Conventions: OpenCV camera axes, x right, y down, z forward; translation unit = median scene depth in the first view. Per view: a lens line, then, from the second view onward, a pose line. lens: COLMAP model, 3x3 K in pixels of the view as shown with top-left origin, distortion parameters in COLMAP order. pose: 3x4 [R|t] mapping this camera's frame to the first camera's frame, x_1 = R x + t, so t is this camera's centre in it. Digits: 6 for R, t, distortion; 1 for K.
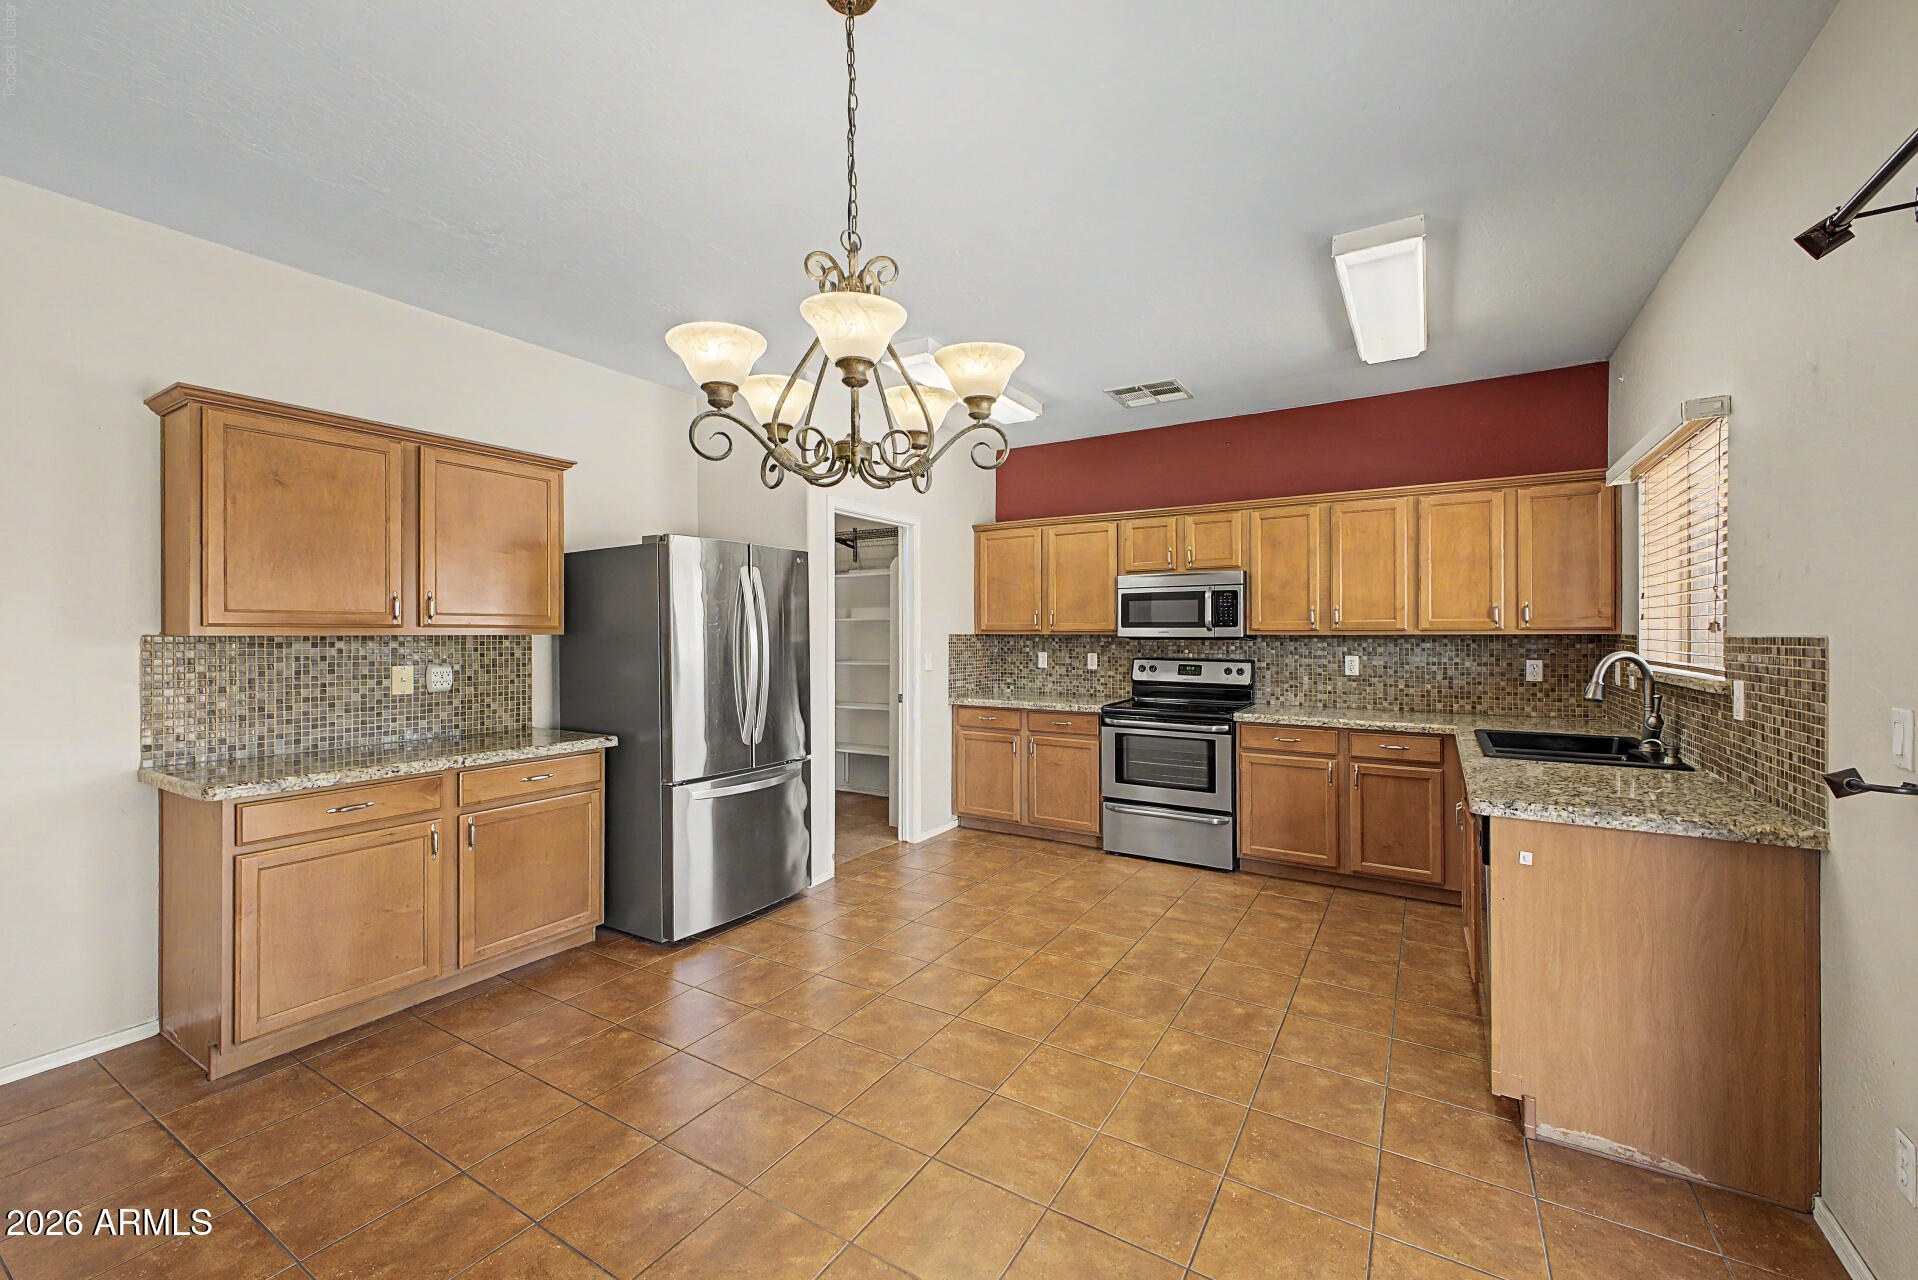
lens RADIAL K [[760.3, 0, 958.5], [0, 760.3, 633.8], [0, 0, 1]] dist [0.027744, -0.009460]
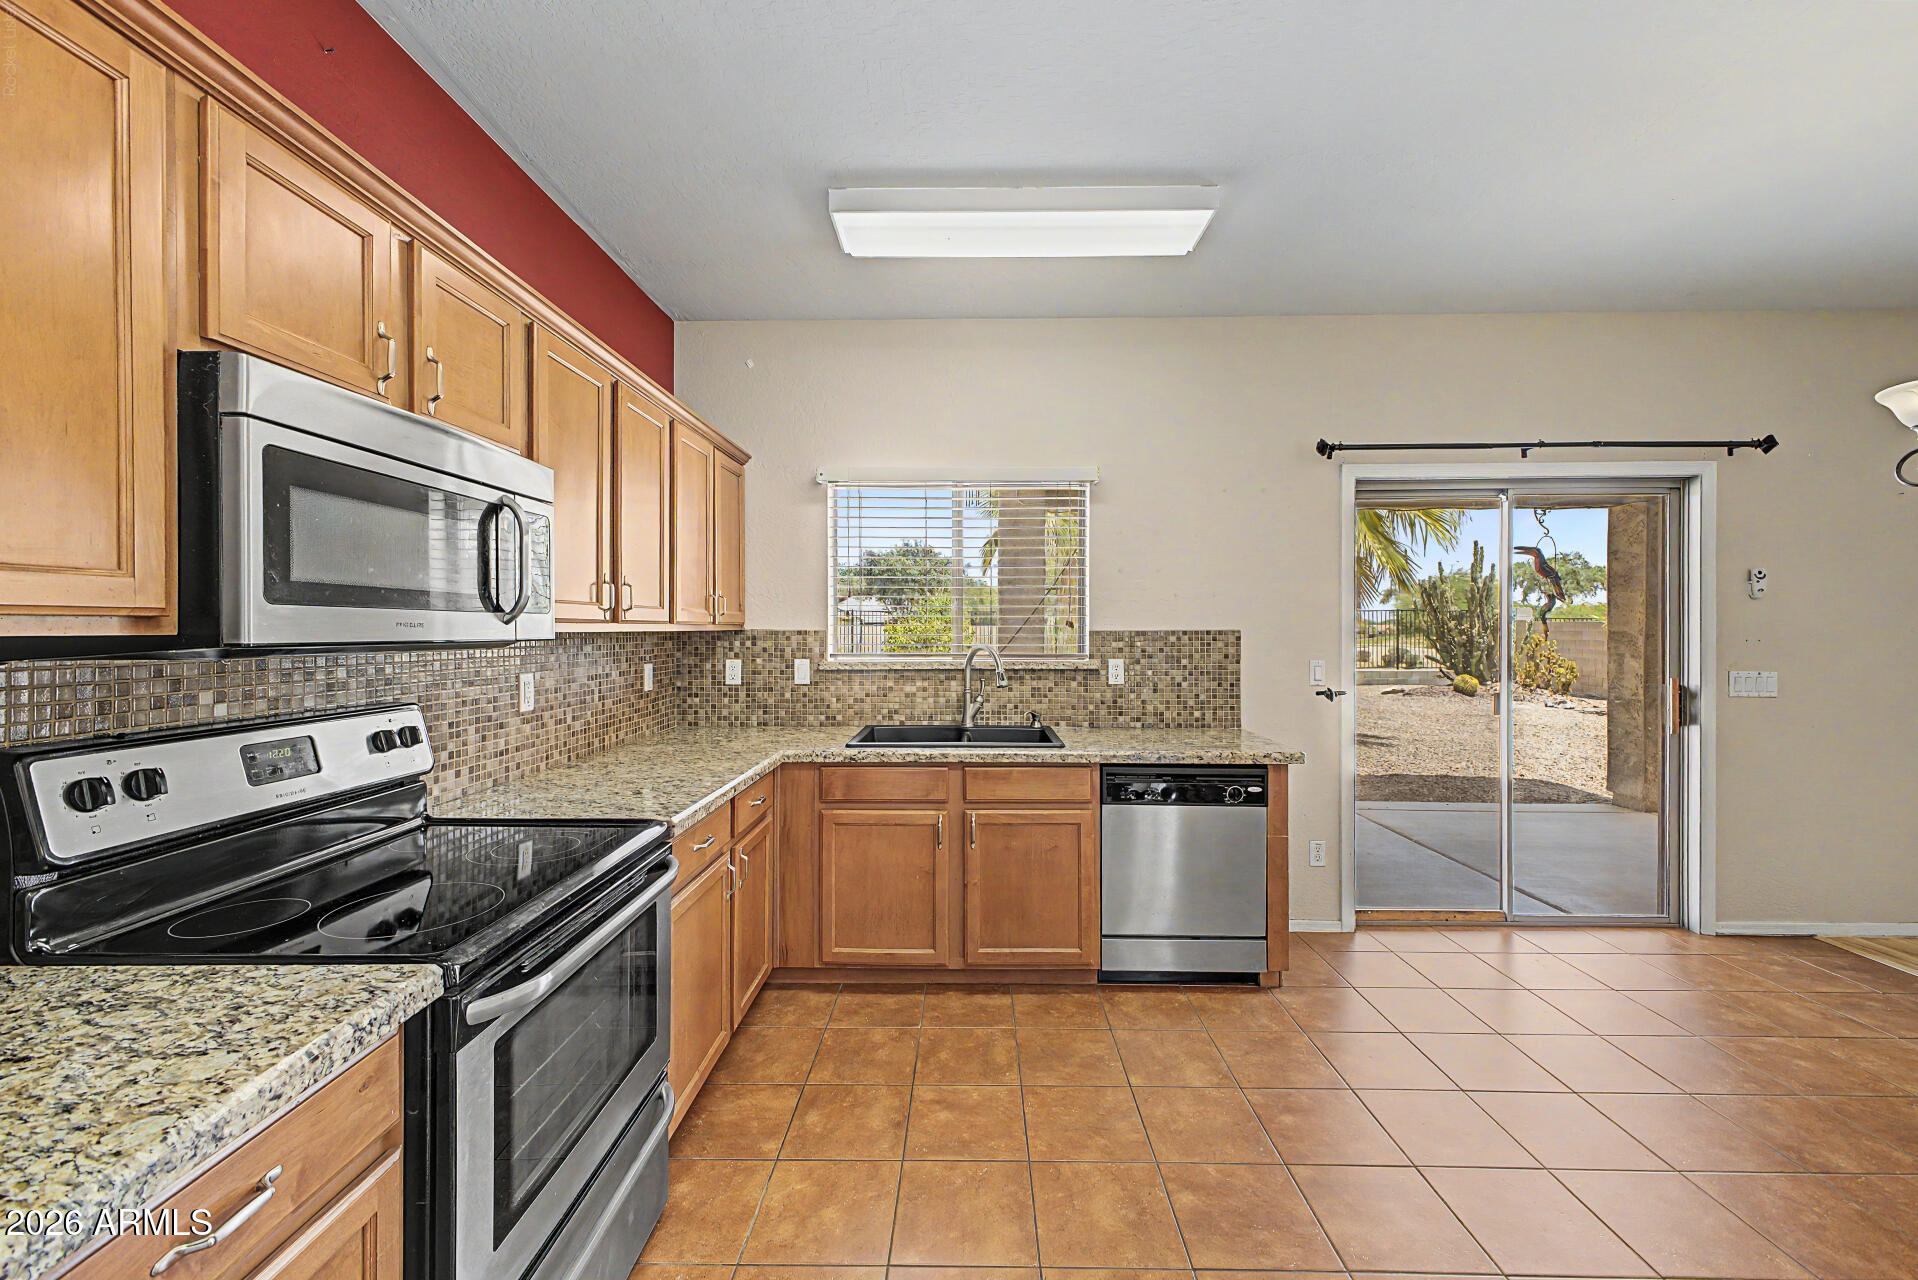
lens RADIAL K [[756.1, 0, 972.7], [0, 756.1, 631.1], [0, 0, 1]] dist [0.001263, 0.000024]
pose [[-0.511040, -0.001579, 0.859556, -0.081592], [0.002280, 0.999992, 0.003192, -0.000745], [-0.859554, 0.003591, -0.511032, 1.093681]]
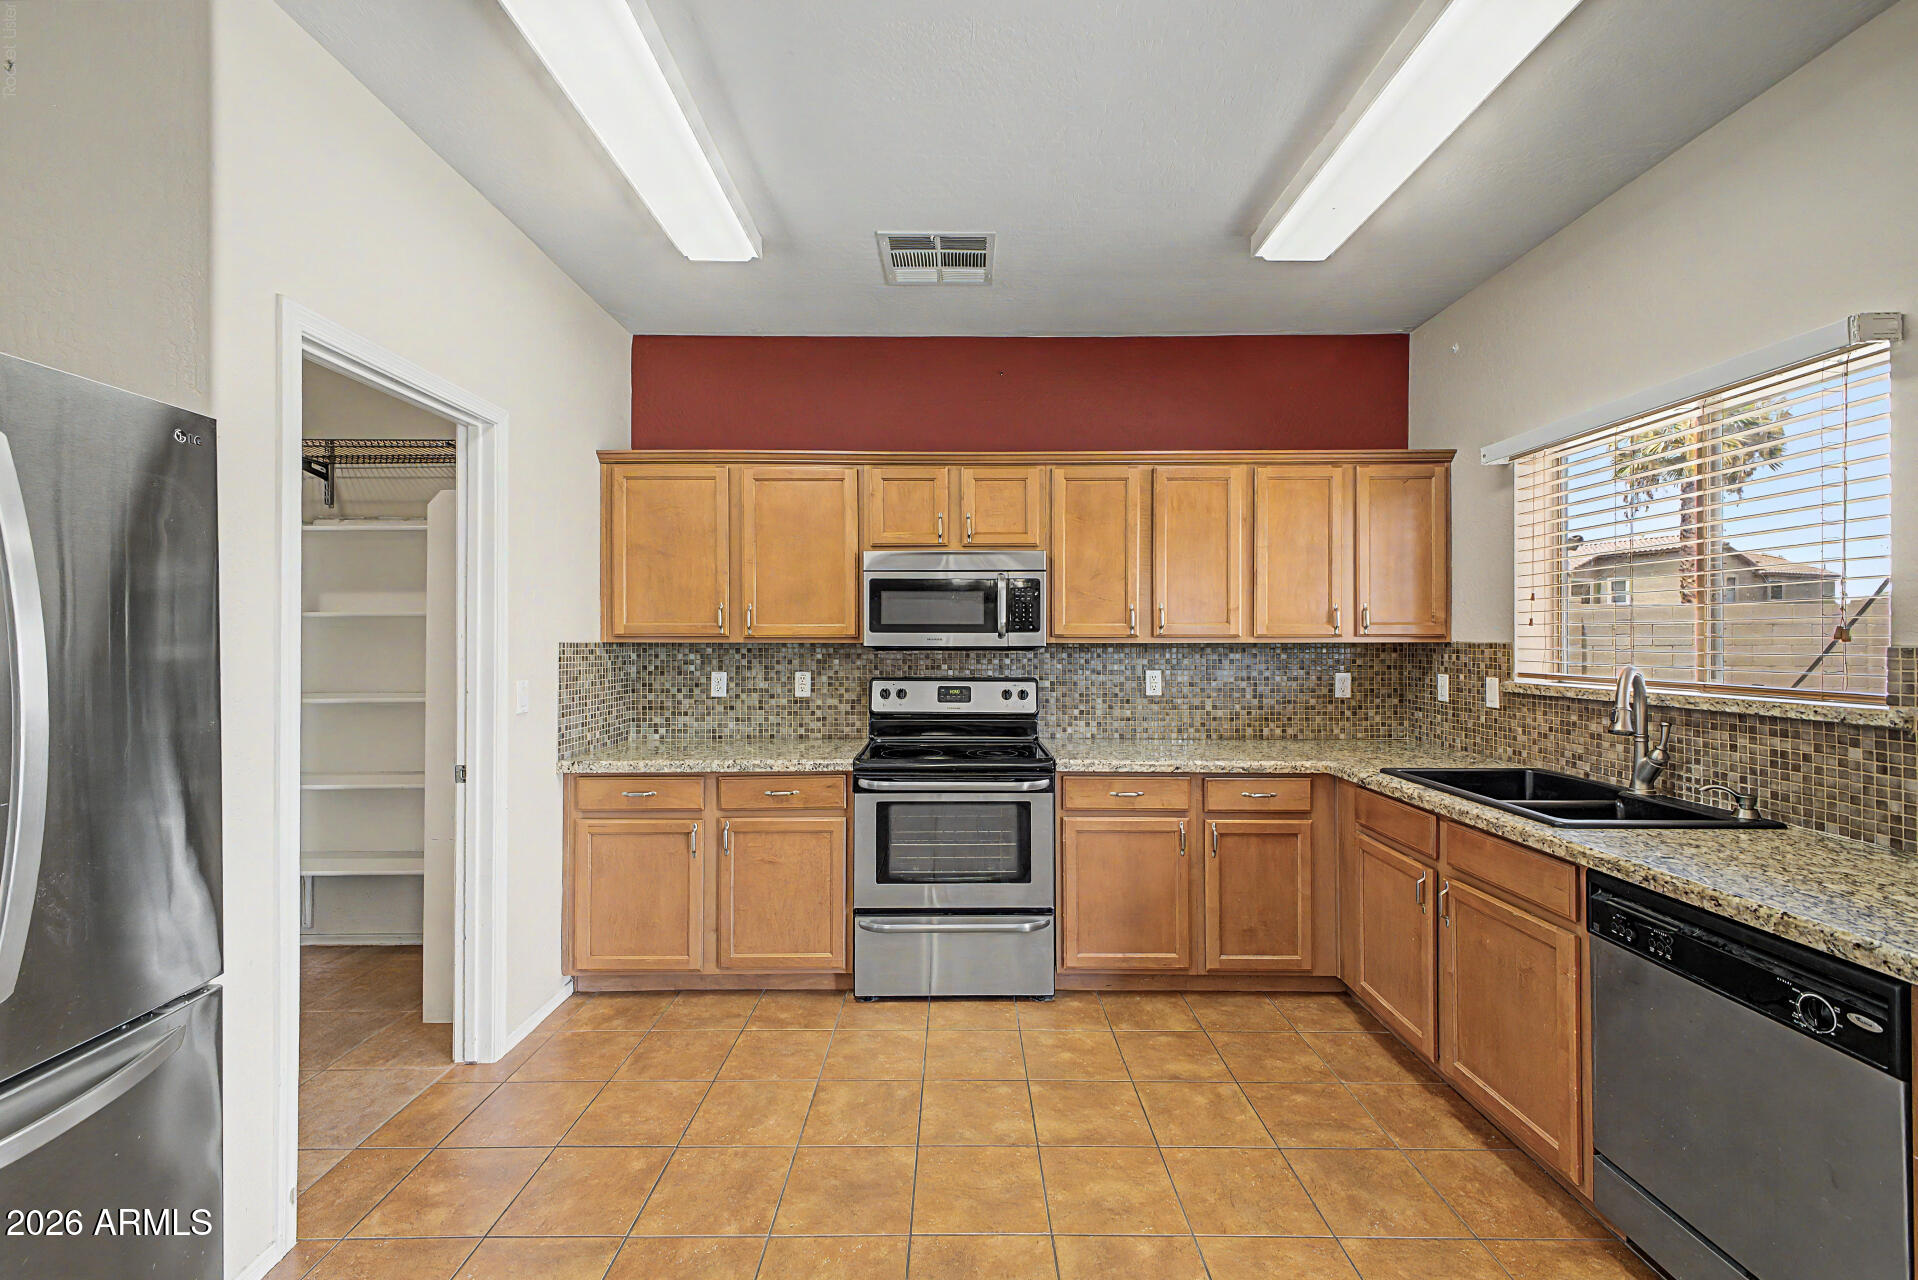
lens RADIAL K [[805.3, 0, 943.6], [0, 805.3, 634.0], [0, 0, 1]] dist [0.028241, -0.014273]
pose [[0.857701, 0.003679, 0.514136, -0.092574], [-0.000654, 0.999981, -0.006065, -0.003001], [-0.514148, 0.004866, 0.857687, 0.450528]]
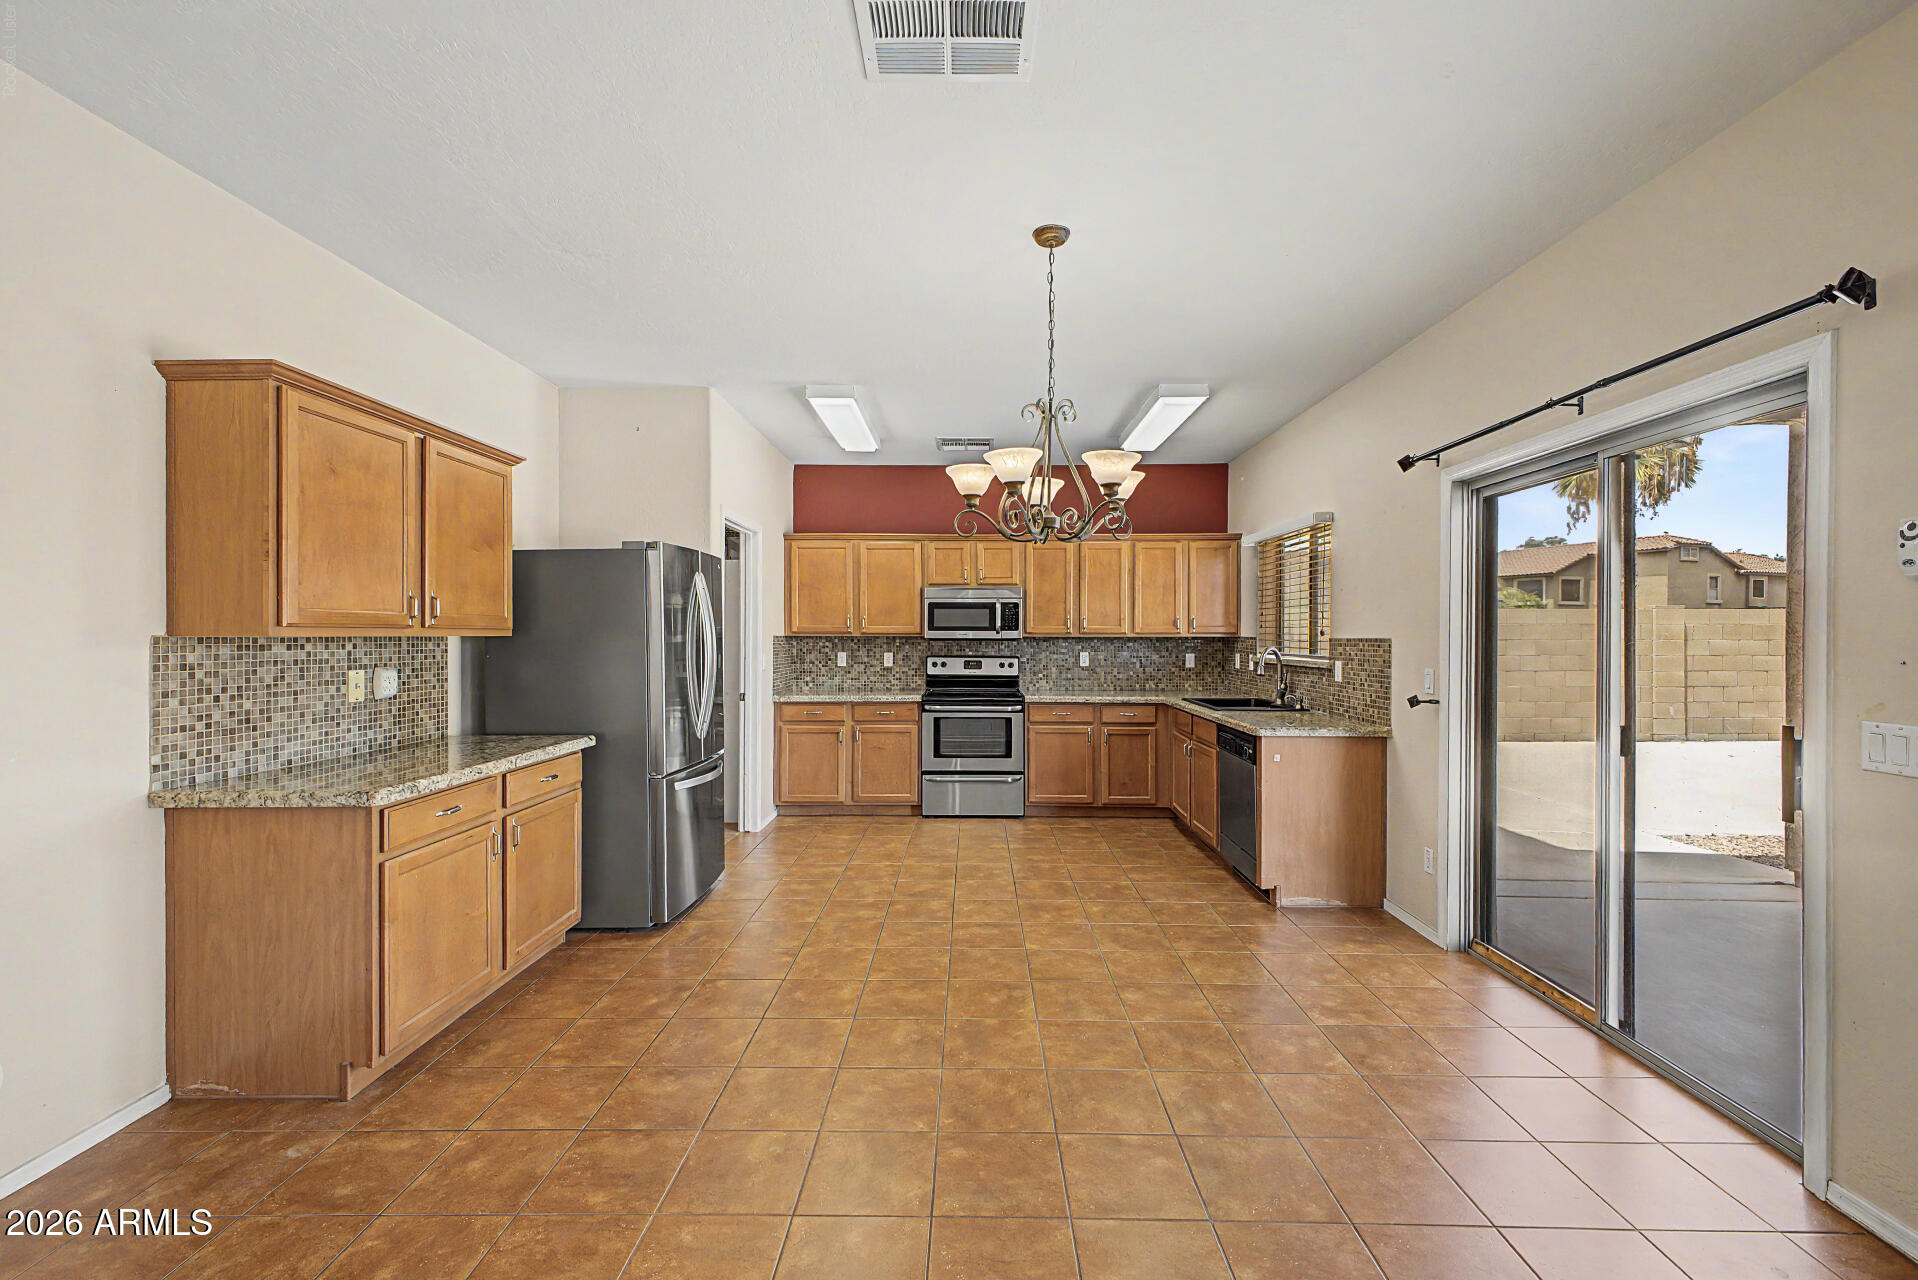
lens RADIAL K [[811.7, 0, 959.0], [0, 811.7, 640.0], [0, 0, 1]] dist [0.027861, -0.014724]
pose [[0.857353, -0.000796, 0.514728, -0.468037], [-0.002487, 0.999981, 0.005689, -0.000845], [-0.514723, -0.006157, 0.857335, -0.144356]]
